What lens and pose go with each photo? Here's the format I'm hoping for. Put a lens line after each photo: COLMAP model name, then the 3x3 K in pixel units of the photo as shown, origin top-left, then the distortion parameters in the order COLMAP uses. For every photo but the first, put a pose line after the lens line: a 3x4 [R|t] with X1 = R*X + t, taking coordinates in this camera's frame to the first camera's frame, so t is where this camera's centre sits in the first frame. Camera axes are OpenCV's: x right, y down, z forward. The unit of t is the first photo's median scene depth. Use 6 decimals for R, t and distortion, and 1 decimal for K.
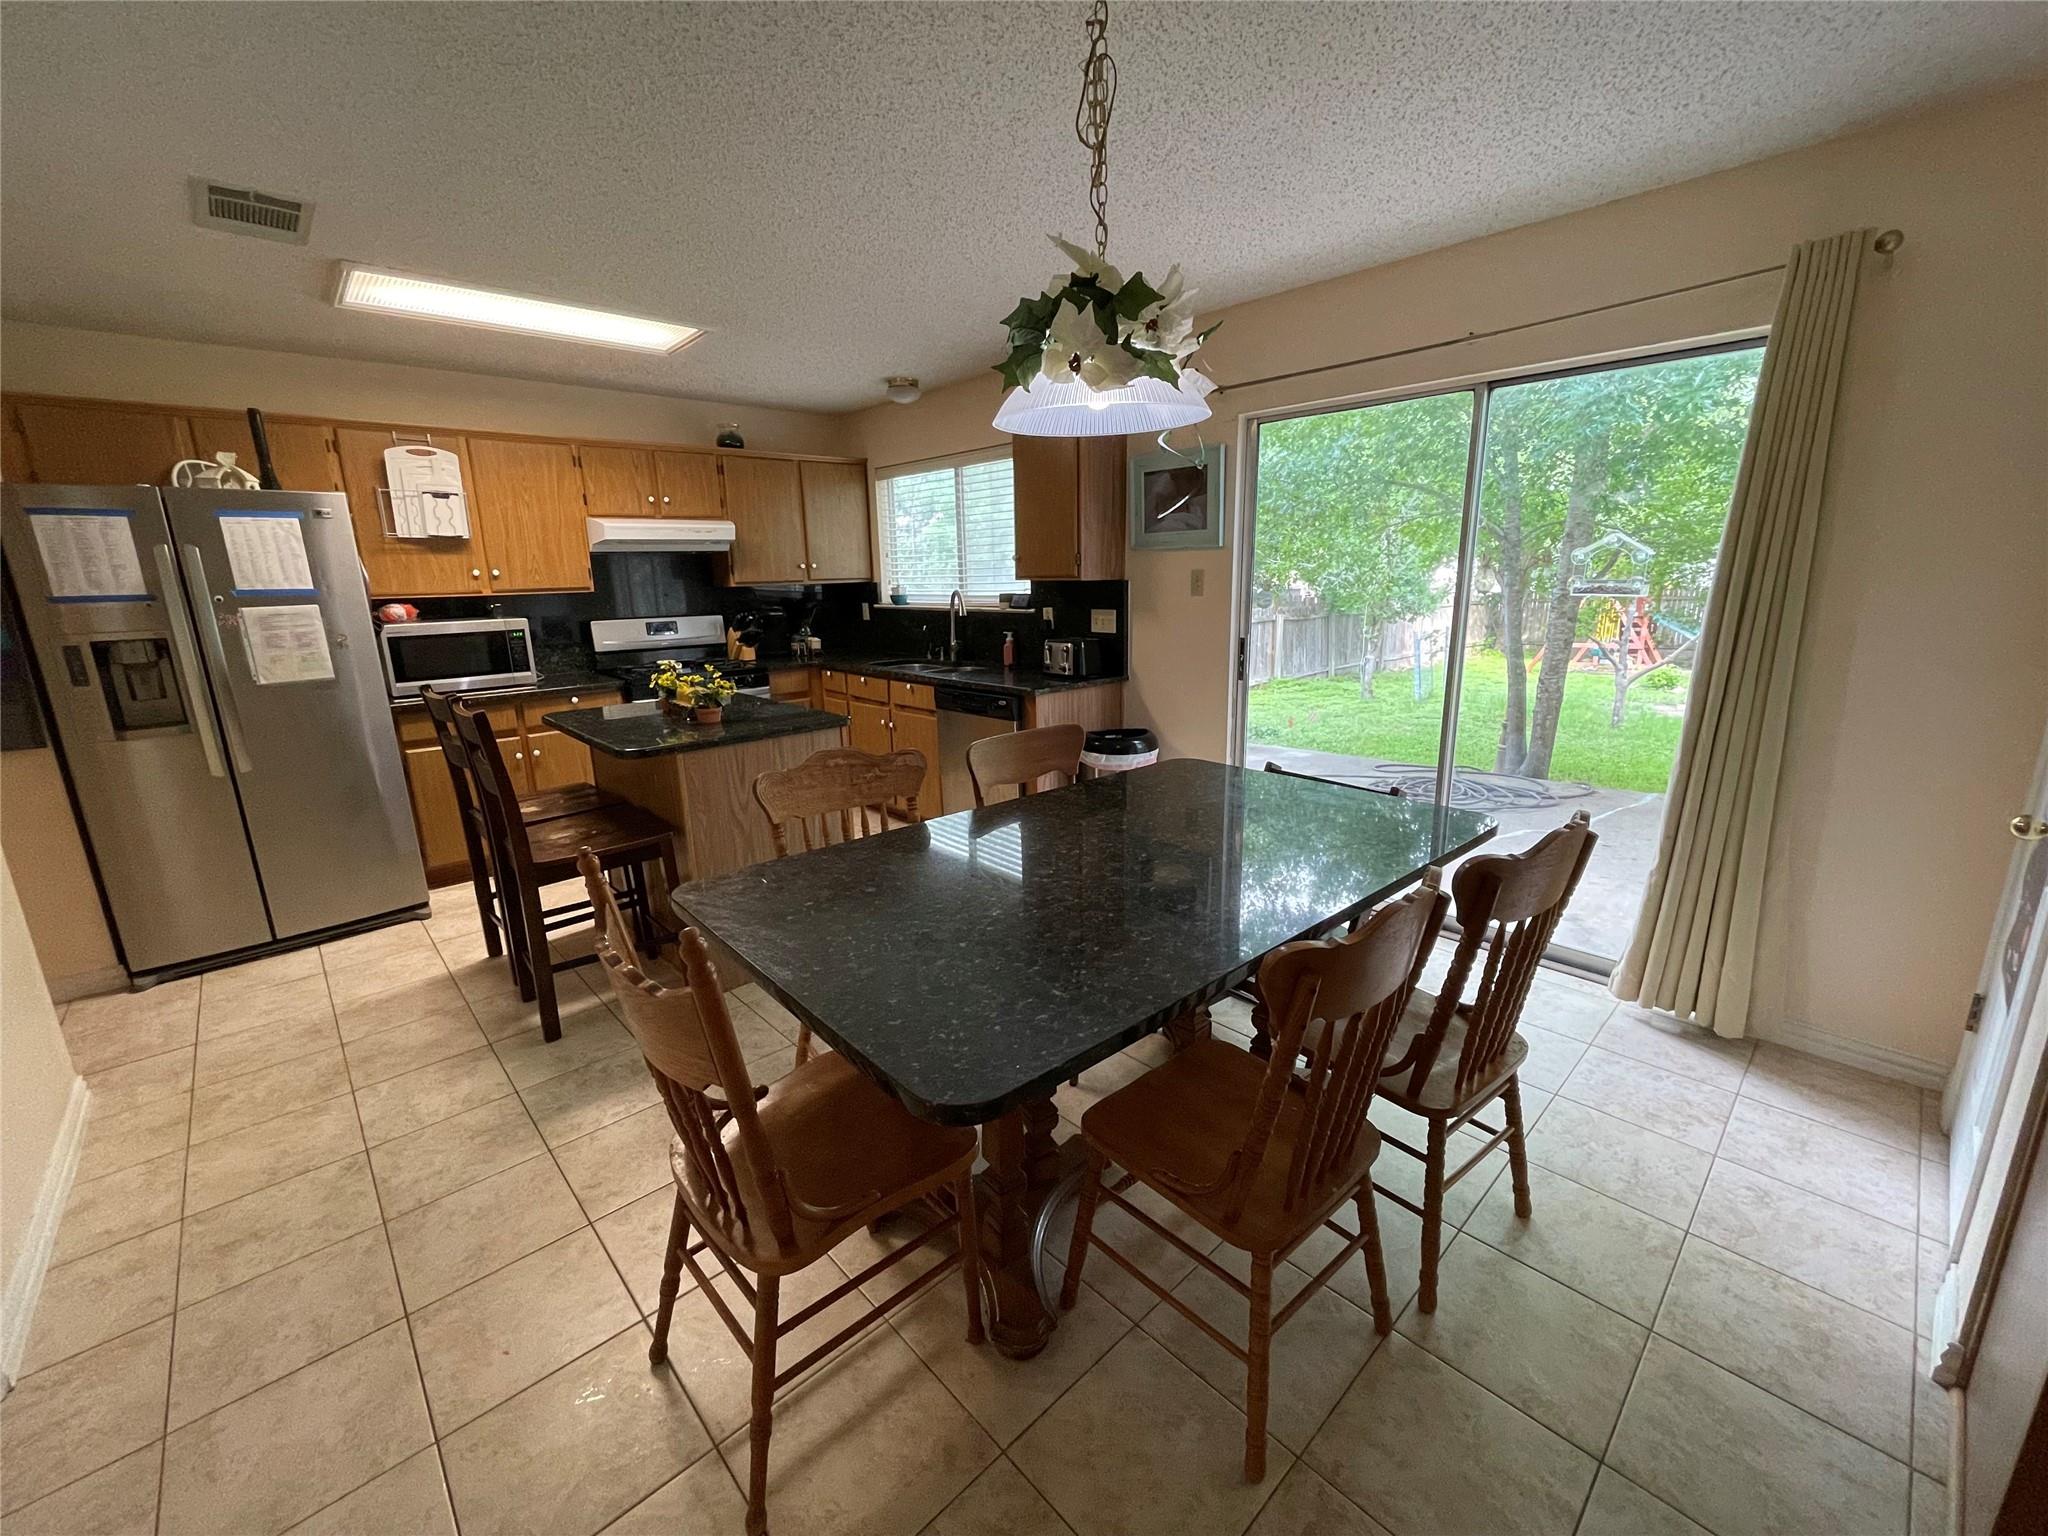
lens RADIAL K [[825.0, 0, 1024.0], [0, 825.0, 768.0], [0, 0, 1]] dist [-0.004002, -0.000752]
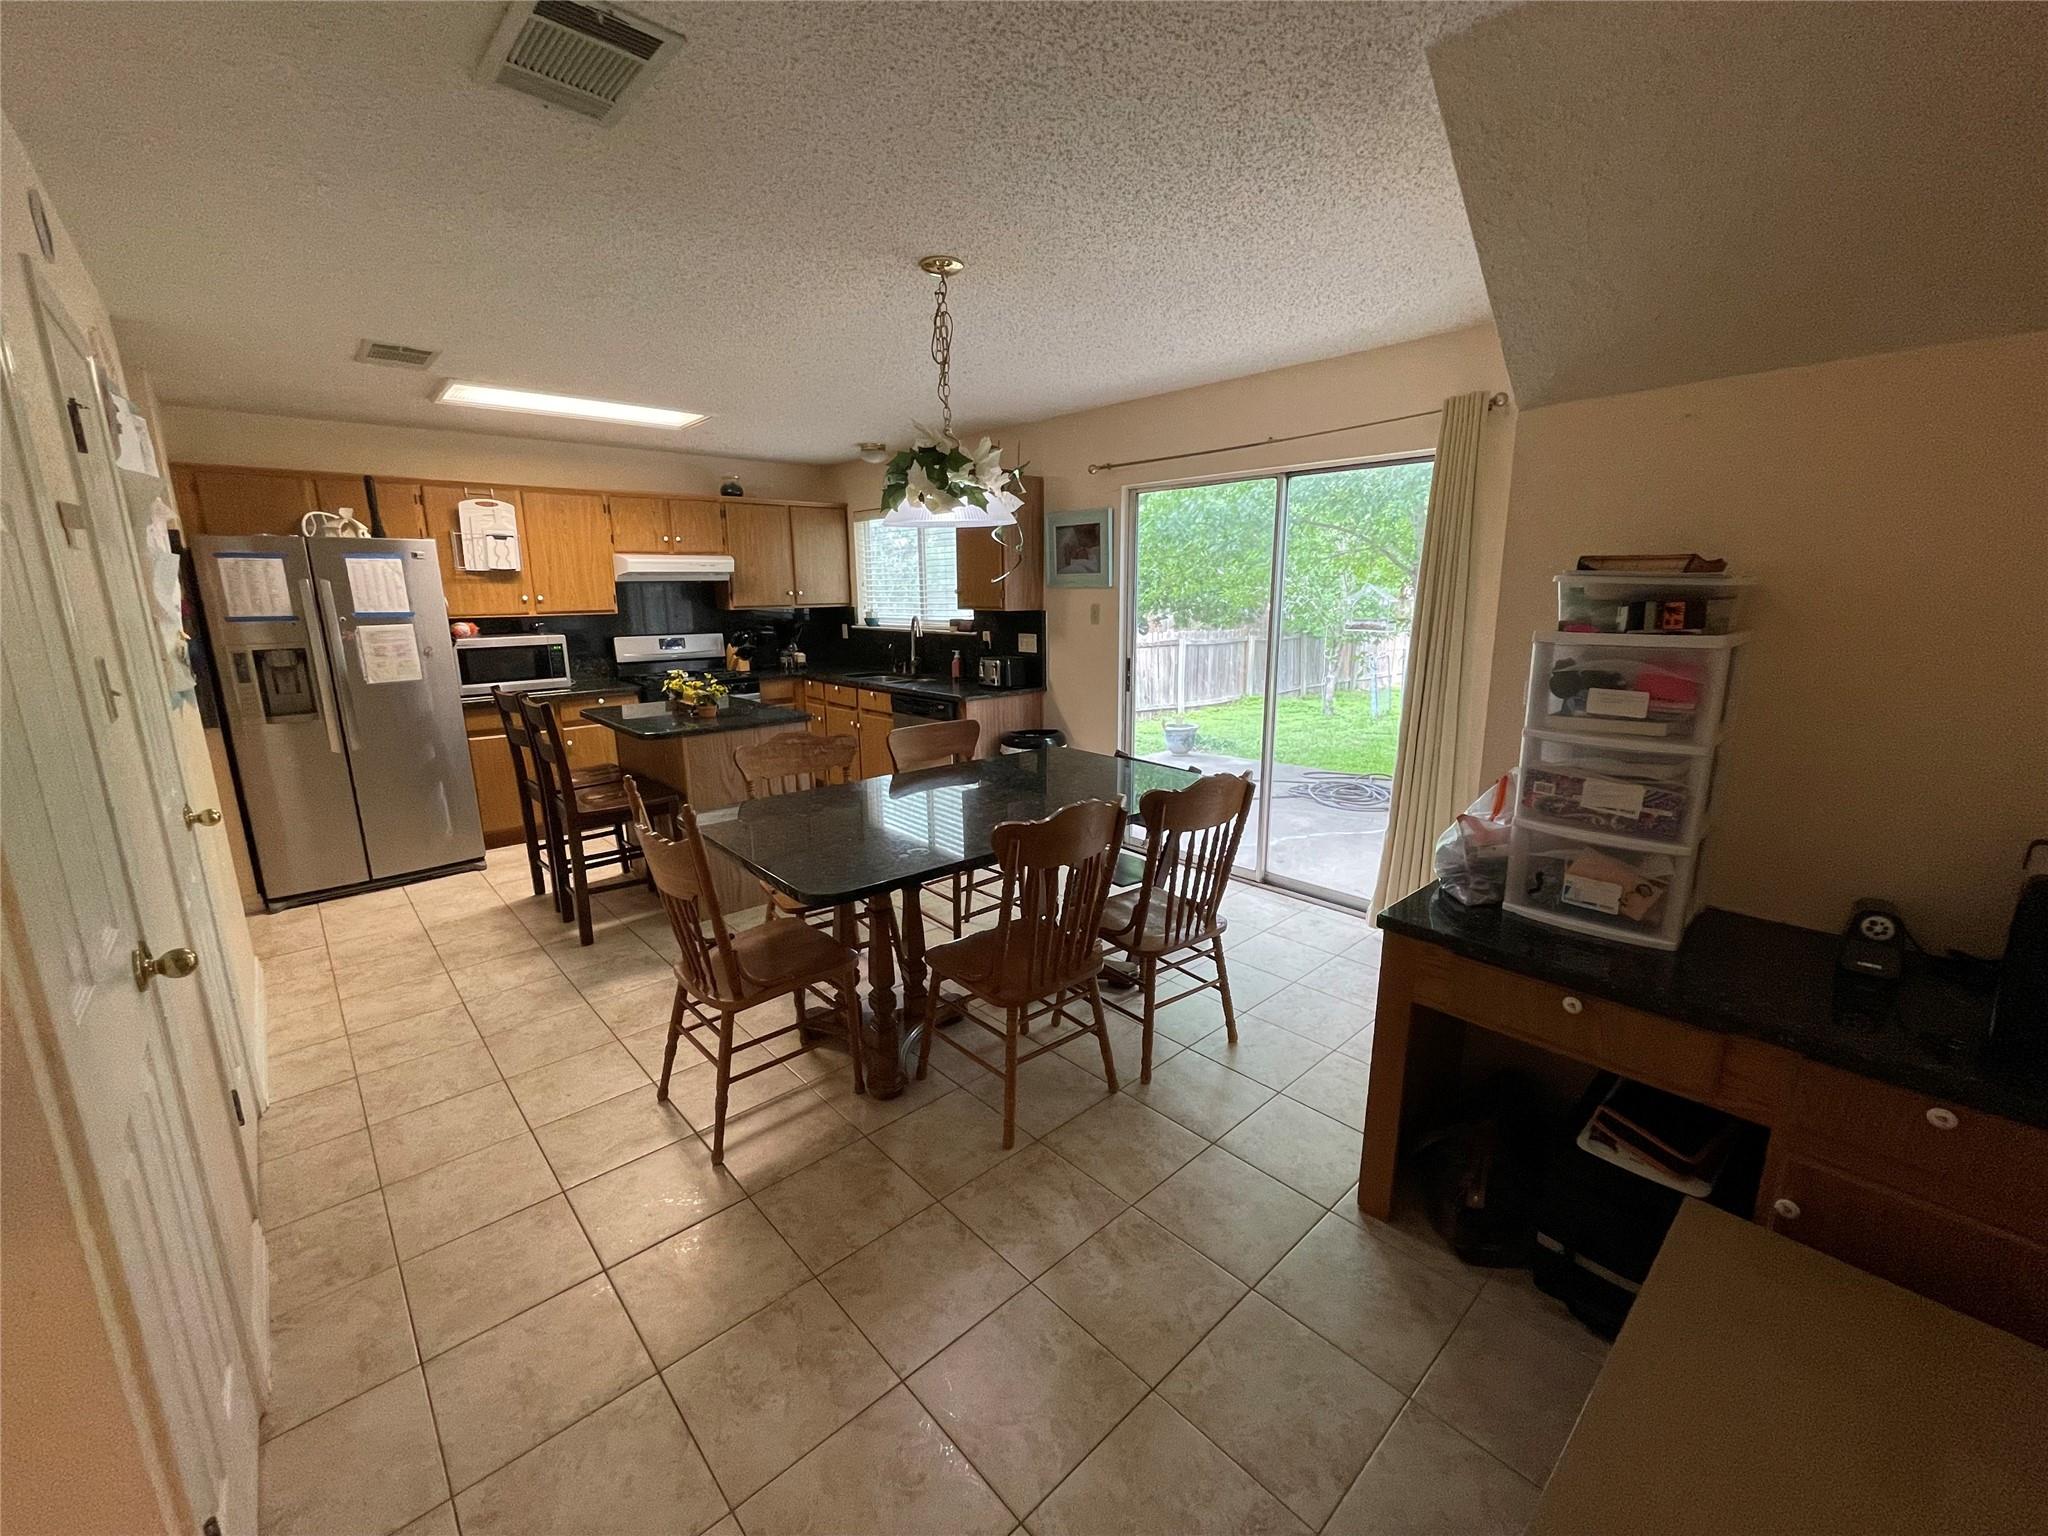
lens RADIAL K [[825.0, 0, 1024.0], [0, 825.0, 768.0], [0, 0, 1]] dist [-0.004002, -0.000752]
pose [[0.999889, 0.013829, -0.005588, 0.115377], [-0.013932, 0.999725, -0.018839, 0.038002], [0.005326, 0.018915, 0.999807, -0.272260]]
